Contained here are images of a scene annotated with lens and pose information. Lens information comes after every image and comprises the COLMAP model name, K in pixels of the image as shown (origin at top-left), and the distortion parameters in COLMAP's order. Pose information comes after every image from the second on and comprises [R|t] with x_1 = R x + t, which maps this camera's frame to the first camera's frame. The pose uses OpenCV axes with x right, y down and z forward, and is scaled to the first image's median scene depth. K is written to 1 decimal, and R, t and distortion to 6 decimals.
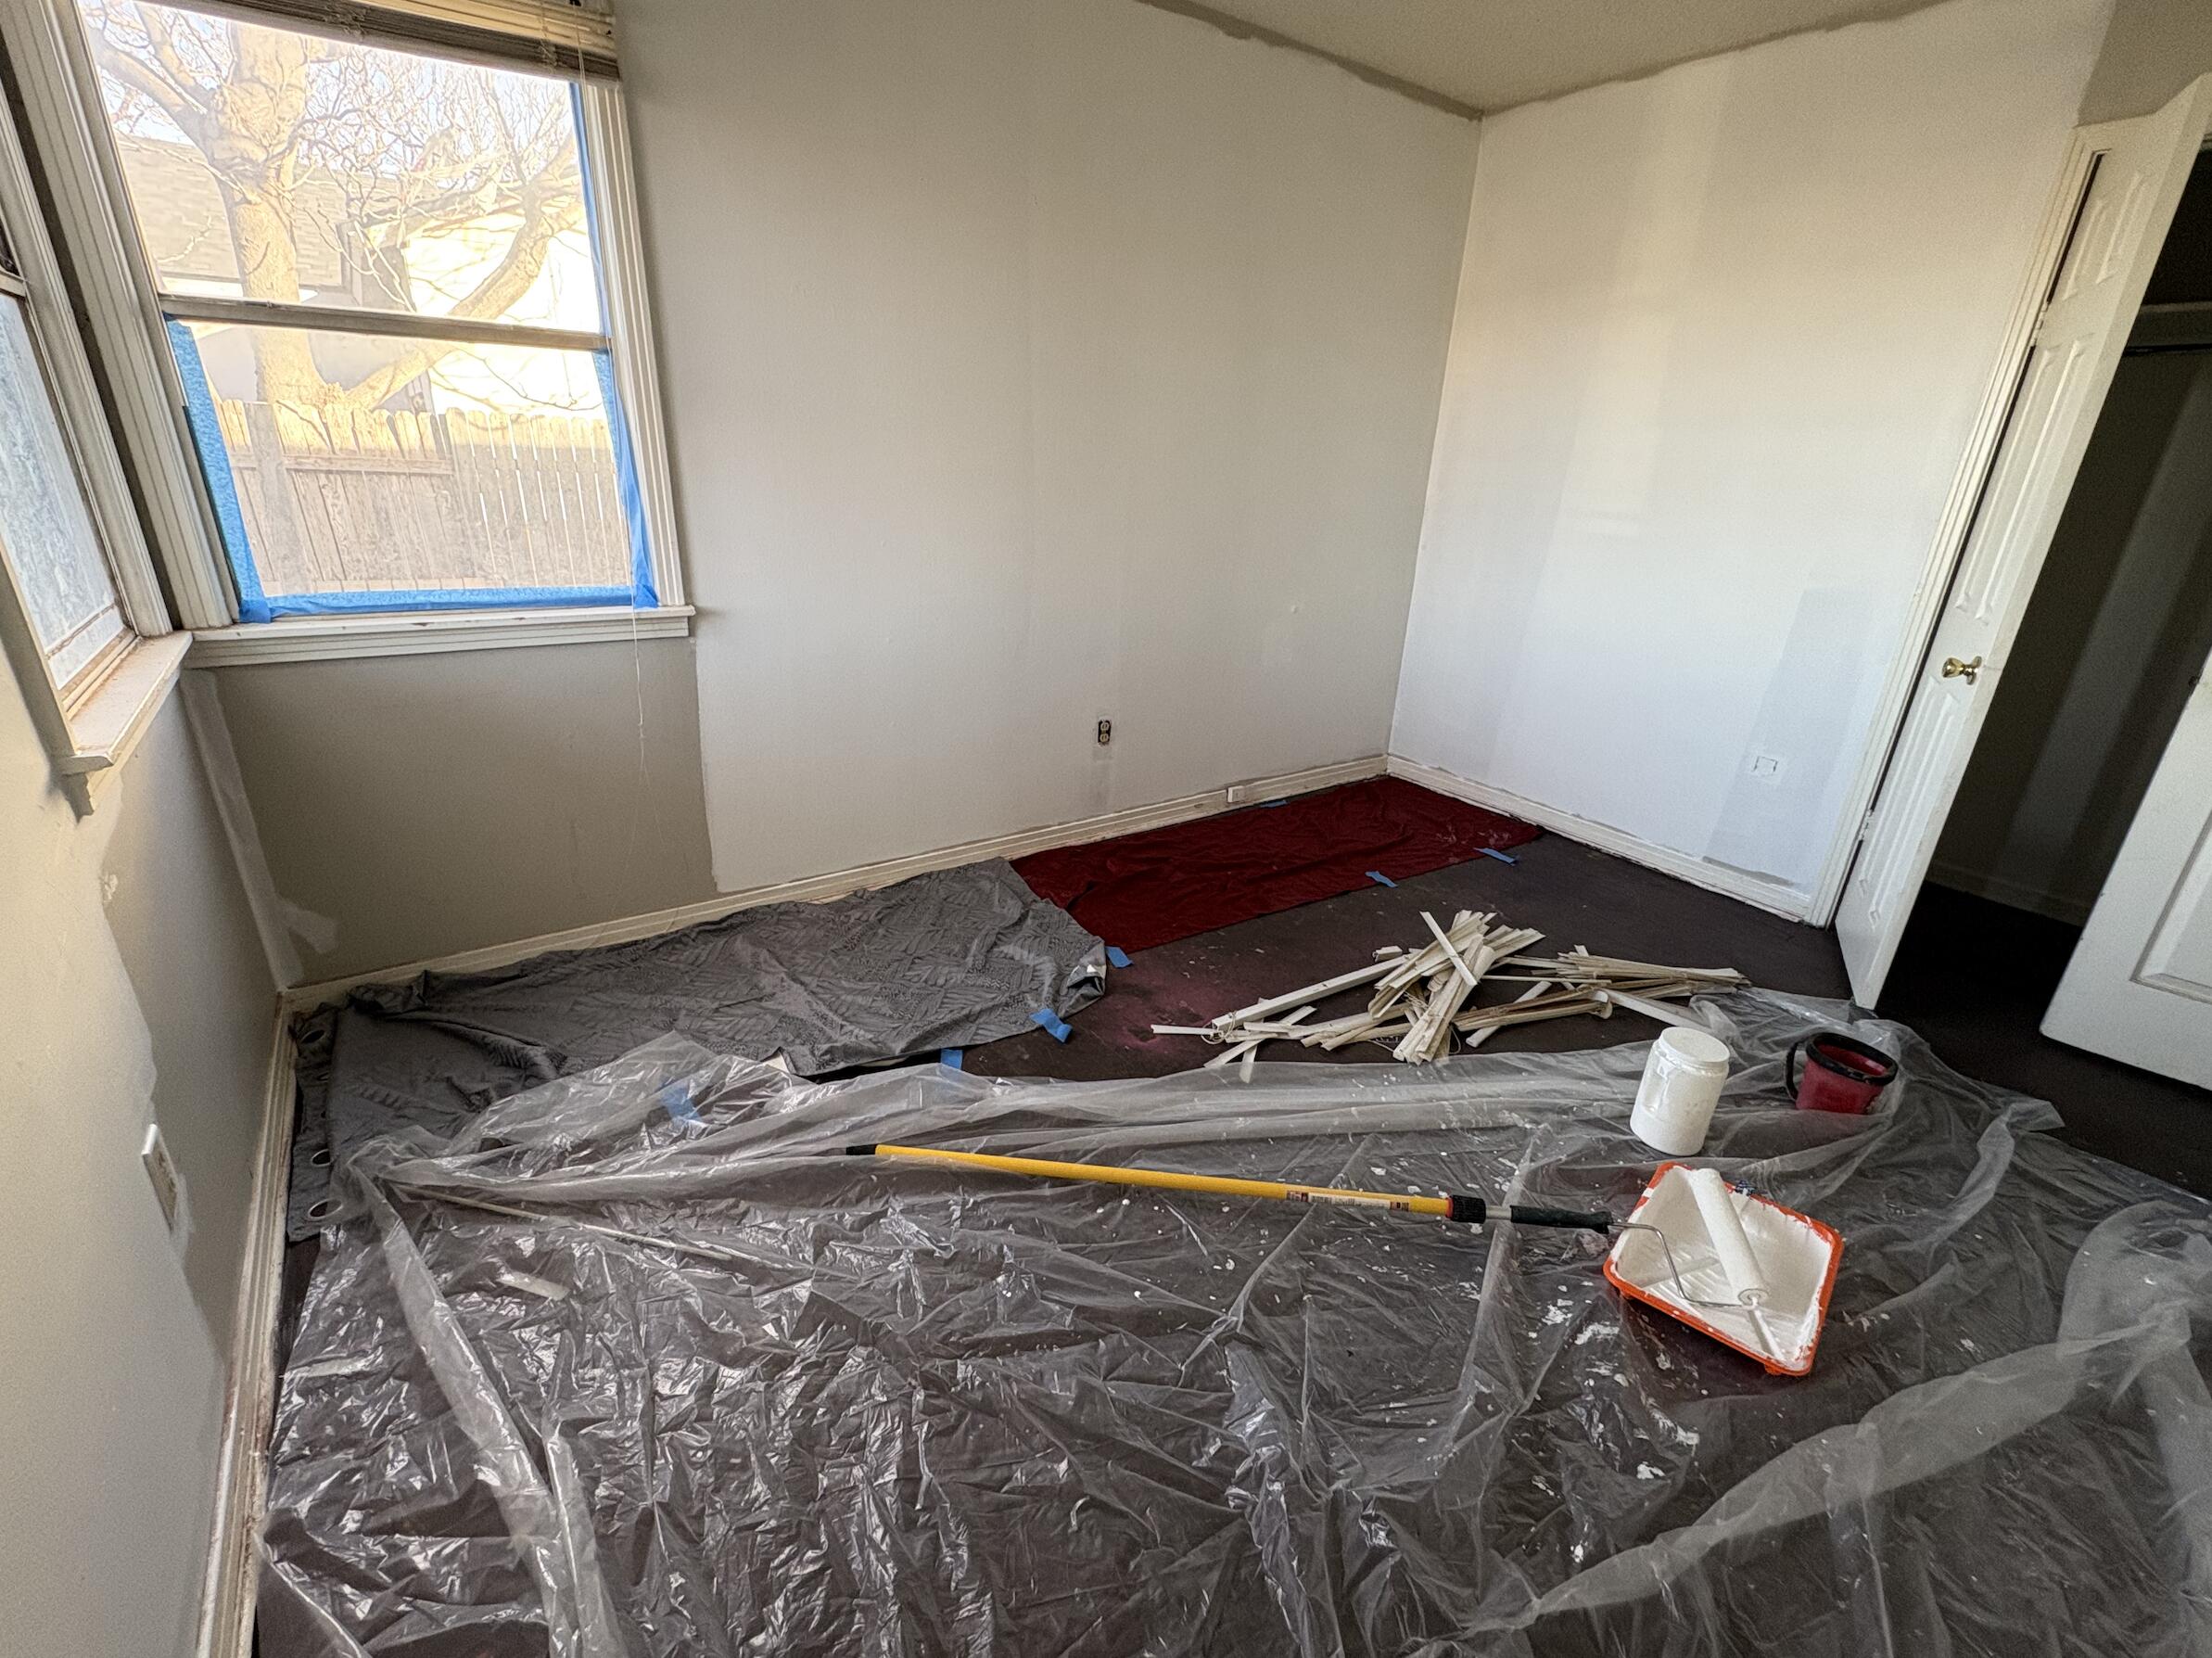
lens RADIAL K [[1014.4, 0, 1109.7], [0, 1014.4, 839.6], [0, 0, 1]] dist [-0.001300, 0.000200]
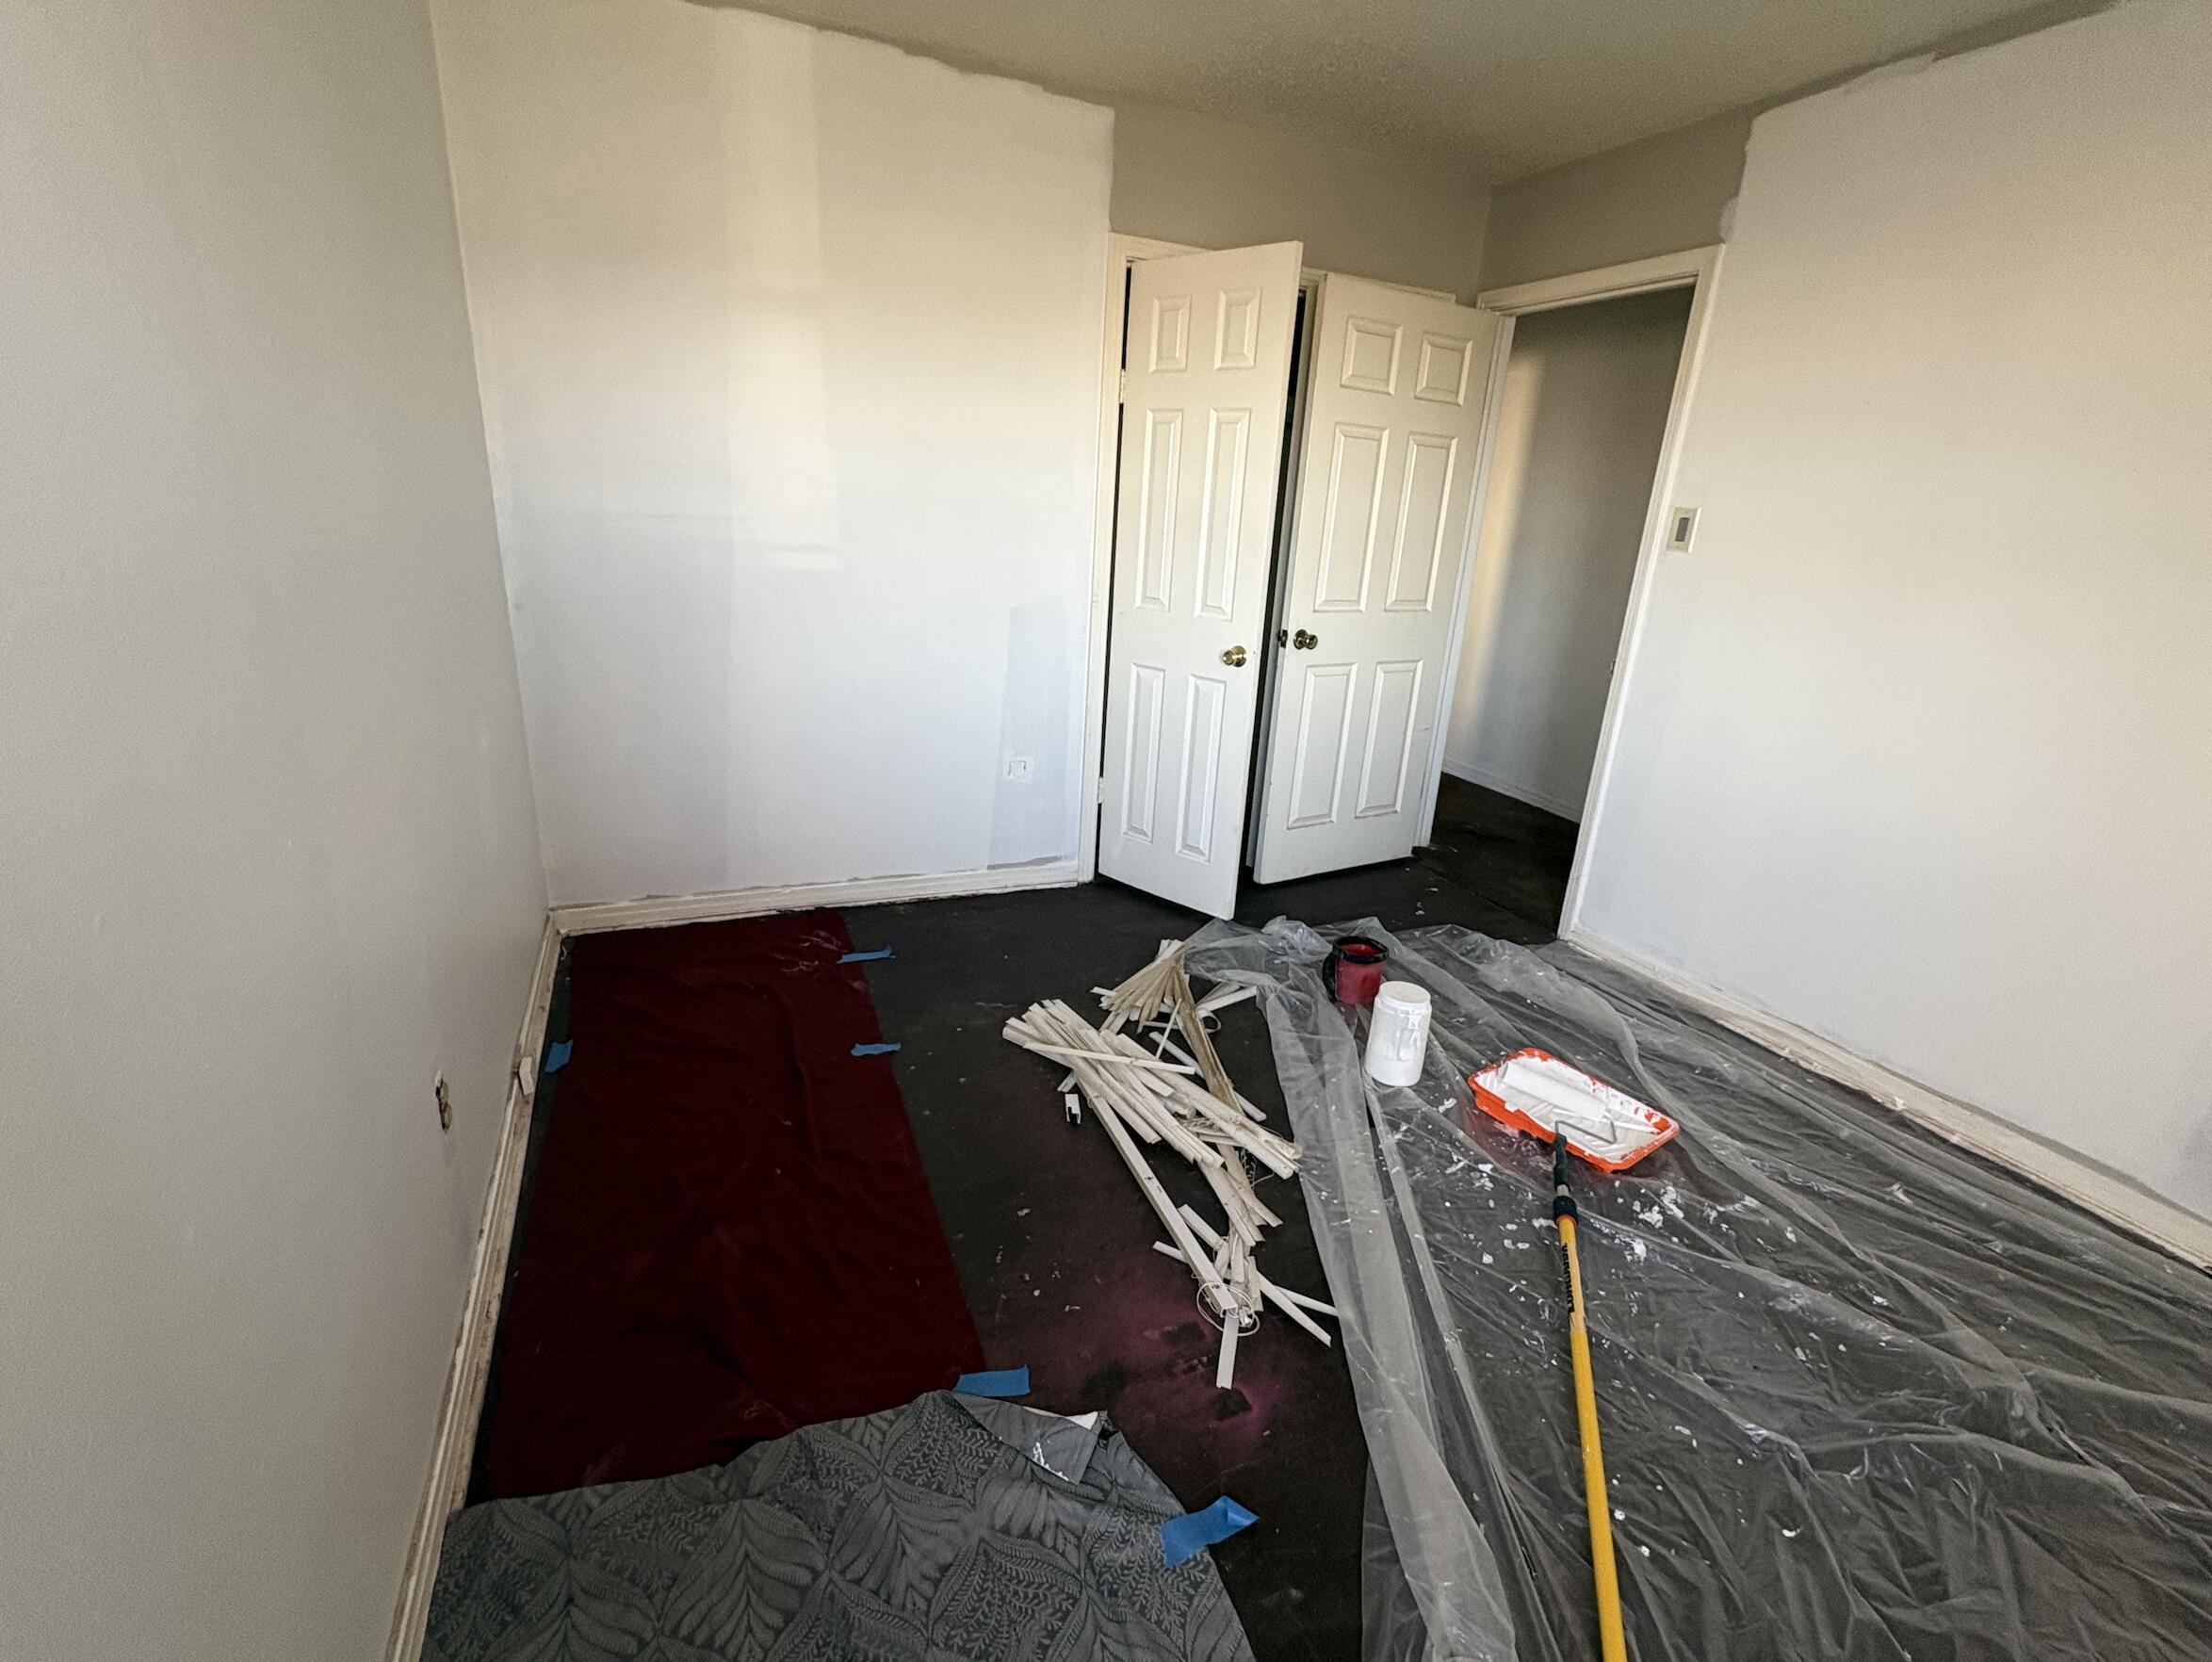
lens RADIAL K [[1014.3, 0, 1114.8], [0, 1014.3, 835.6], [0, 0, 1]] dist [-0.001300, 0.000200]
pose [[0.178707, -0.336379, 0.924615, -0.358889], [0.309342, 0.911297, 0.271745, -0.266834], [-0.934008, 0.237459, 0.266911, 0.624776]]
